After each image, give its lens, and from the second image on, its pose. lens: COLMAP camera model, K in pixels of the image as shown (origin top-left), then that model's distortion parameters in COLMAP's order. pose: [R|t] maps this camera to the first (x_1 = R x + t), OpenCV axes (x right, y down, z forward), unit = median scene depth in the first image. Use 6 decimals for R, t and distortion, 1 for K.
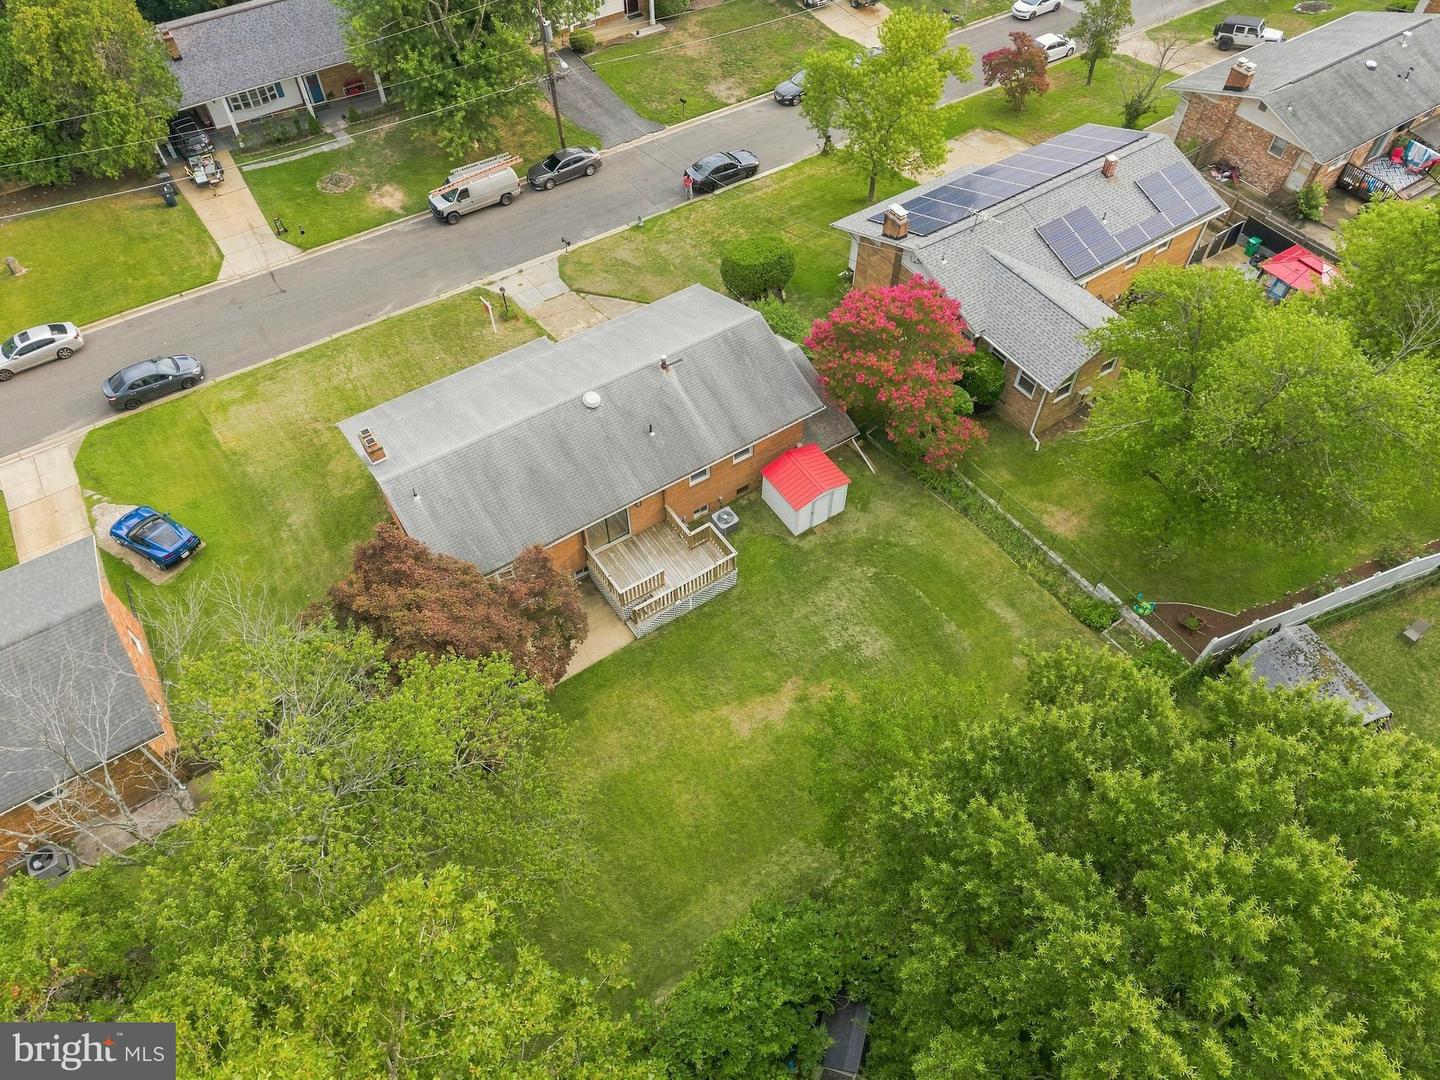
lens RADIAL K [[1068.0, 0, 720.0], [0, 1068.0, 540.0], [0, 0, 1]] dist [0.001725, 0.001067]
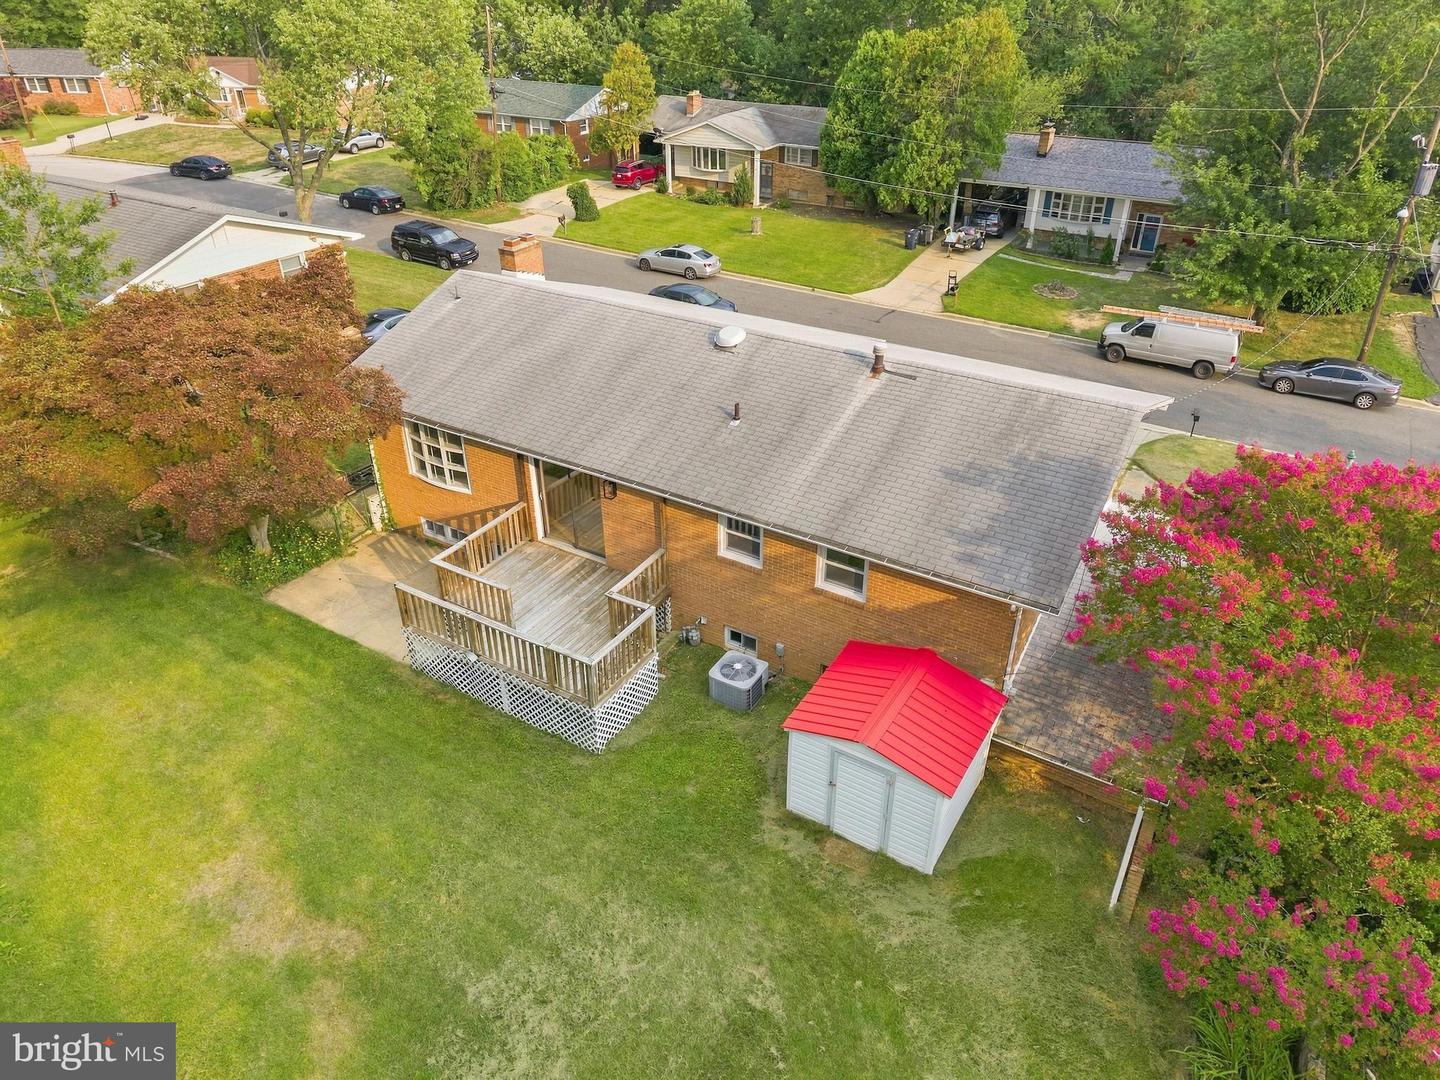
lens RADIAL K [[1031.2, 0, 719.8], [0, 1031.2, 482.0], [0, 0, 1]] dist [0.005074, -0.002130]
pose [[0.398144, 0.416689, -0.817222, 0.244121], [-0.725030, 0.688714, -0.002064, -0.052138], [0.561972, 0.593332, 0.576320, 0.516311]]
